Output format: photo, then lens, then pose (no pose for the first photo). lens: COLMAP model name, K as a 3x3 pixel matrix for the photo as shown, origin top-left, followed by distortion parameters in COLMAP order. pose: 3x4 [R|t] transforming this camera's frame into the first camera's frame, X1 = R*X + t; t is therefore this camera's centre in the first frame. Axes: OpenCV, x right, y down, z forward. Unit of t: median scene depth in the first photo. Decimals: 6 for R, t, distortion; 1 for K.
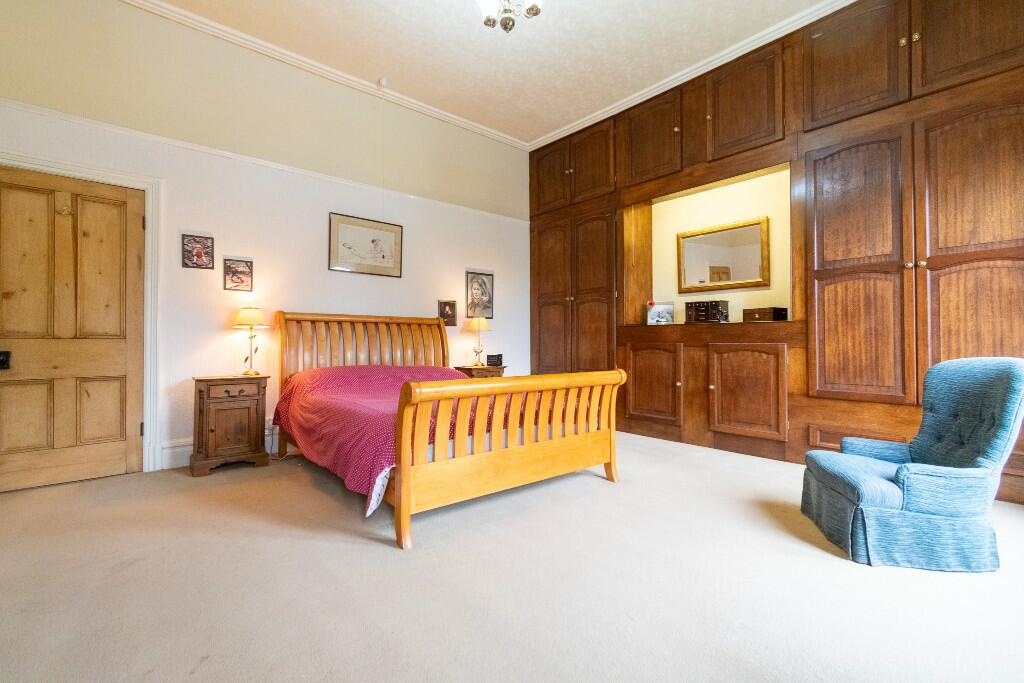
lens RADIAL K [[451.8, 0, 509.7], [0, 451.8, 338.3], [0, 0, 1]] dist [0.000329, -0.000070]
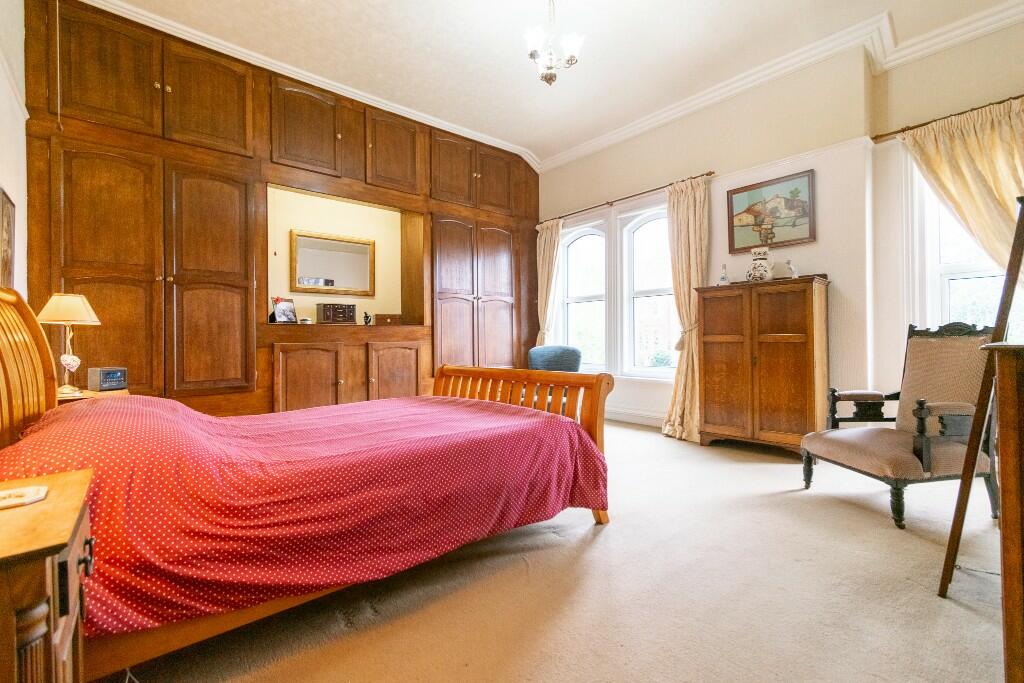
lens RADIAL K [[451.8, 0, 510.4], [0, 451.8, 340.5], [0, 0, 1]] dist [0.000329, -0.000070]
pose [[-0.001824, -0.002421, 0.999995, -0.645503], [0.002289, 0.999994, 0.002425, 0.003777], [-0.999996, 0.002293, -0.001818, 0.589122]]
